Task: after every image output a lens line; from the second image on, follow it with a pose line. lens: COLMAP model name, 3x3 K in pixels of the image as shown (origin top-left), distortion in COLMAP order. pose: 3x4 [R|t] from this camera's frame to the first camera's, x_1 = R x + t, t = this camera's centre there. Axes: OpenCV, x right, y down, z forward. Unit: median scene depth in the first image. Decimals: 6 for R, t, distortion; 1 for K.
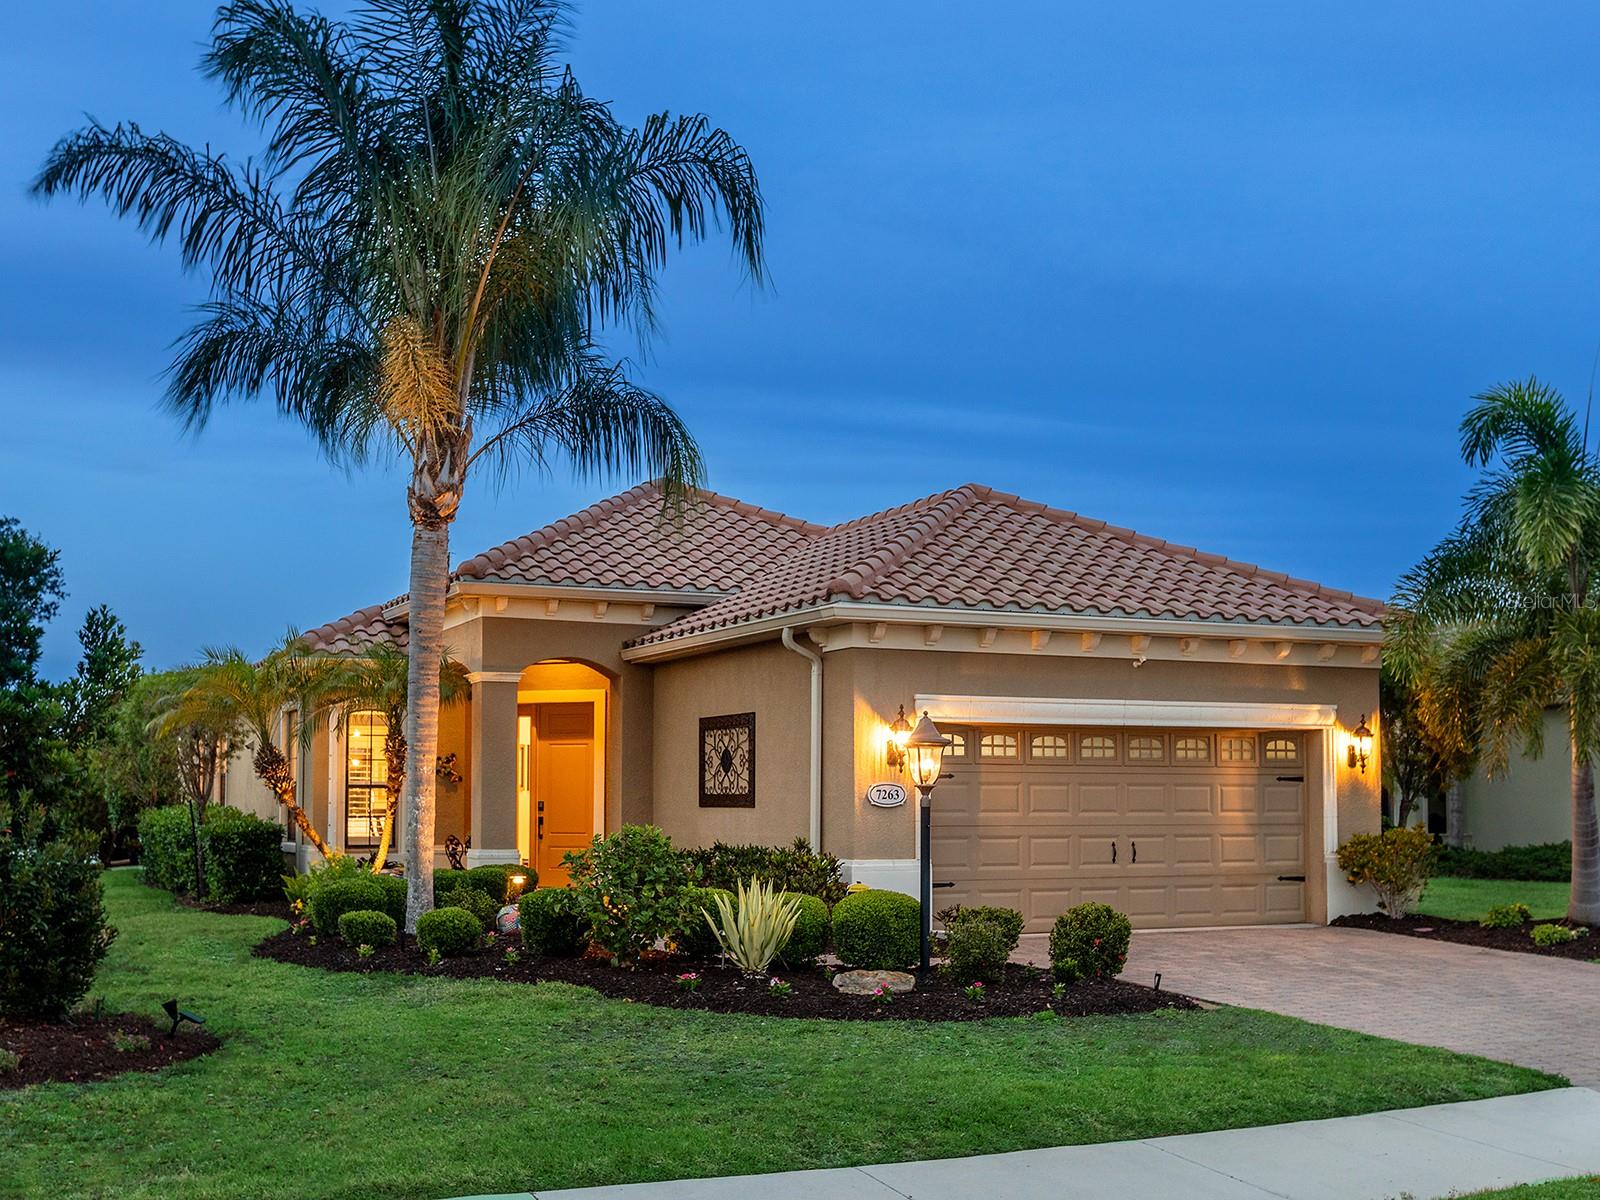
lens RADIAL K [[2104.0, 0, 802.5], [0, 2104.0, 687.4], [0, 0, 1]] dist [-0.000016, -0.023972]
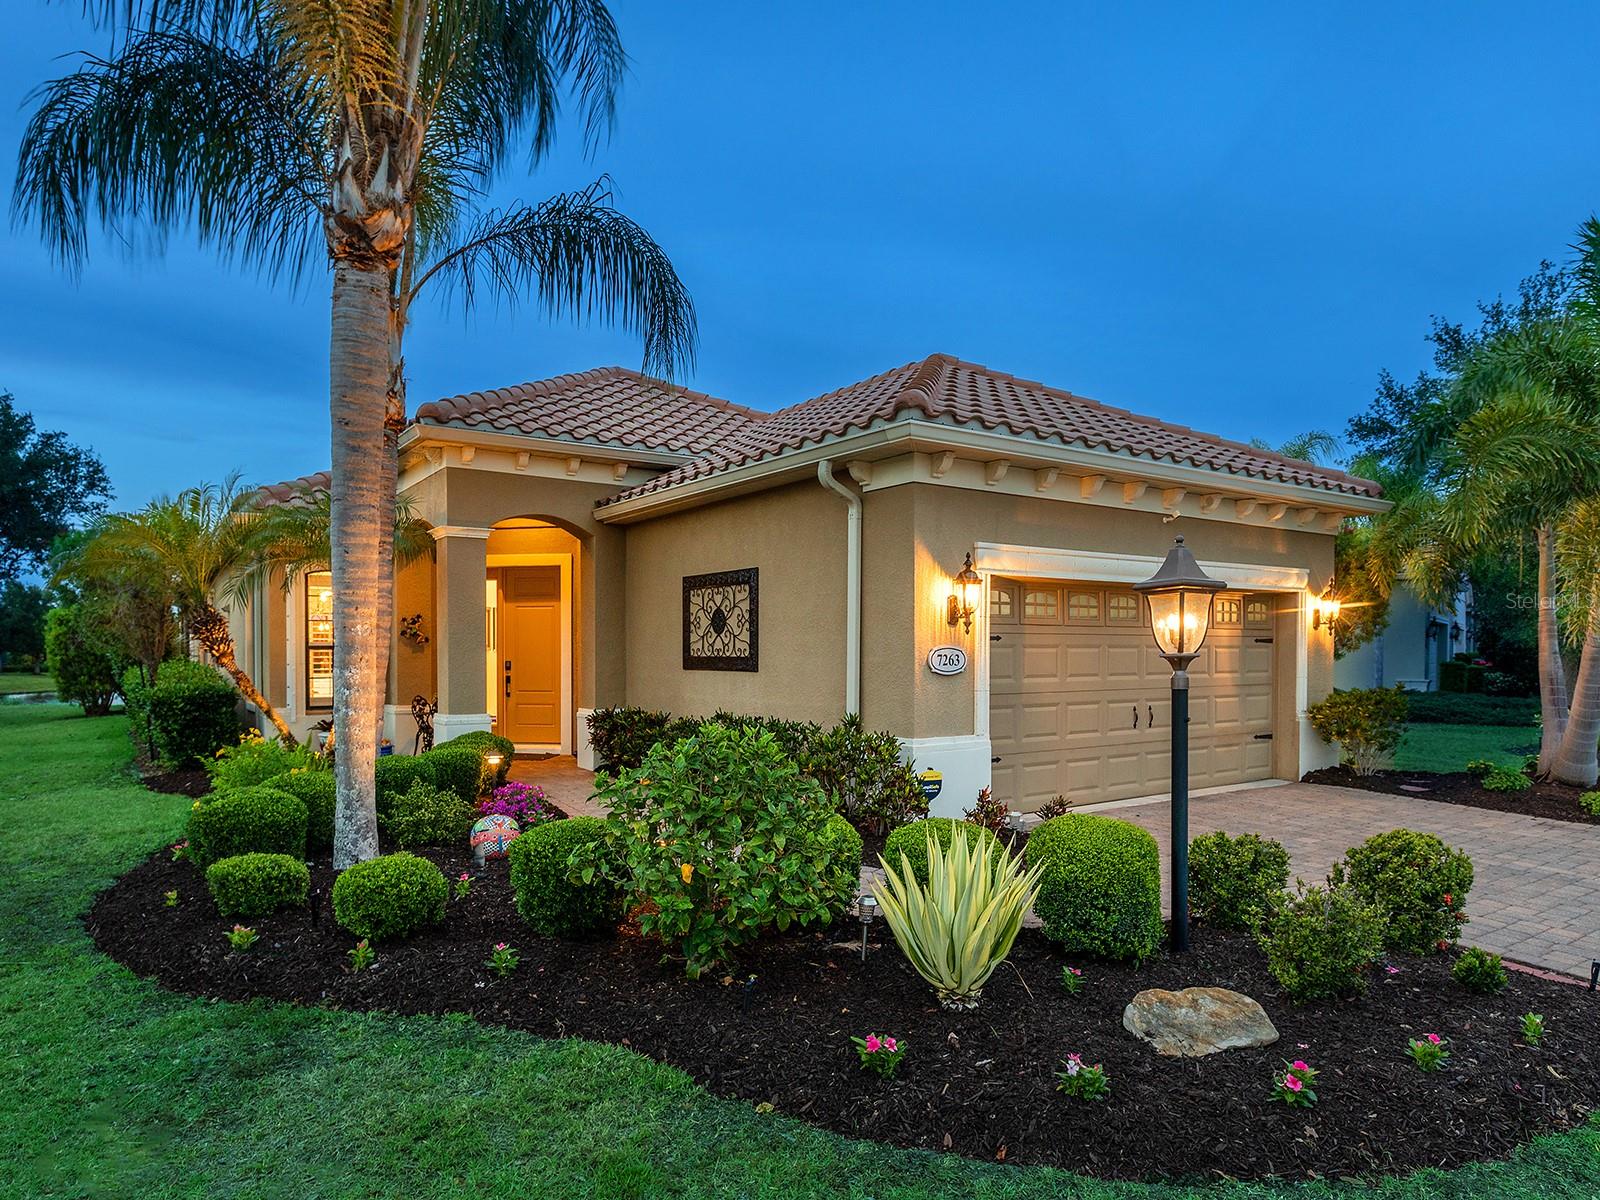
lens RADIAL K [[1030.6, 0, 792.1], [0, 1030.6, 663.5], [0, 0, 1]] dist [-0.003976, 0.003171]
pose [[0.985982, -0.004059, 0.166803, -0.082157], [-0.007554, 0.997593, 0.068927, 0.022108], [-0.166681, -0.069221, 0.983578, 0.549771]]
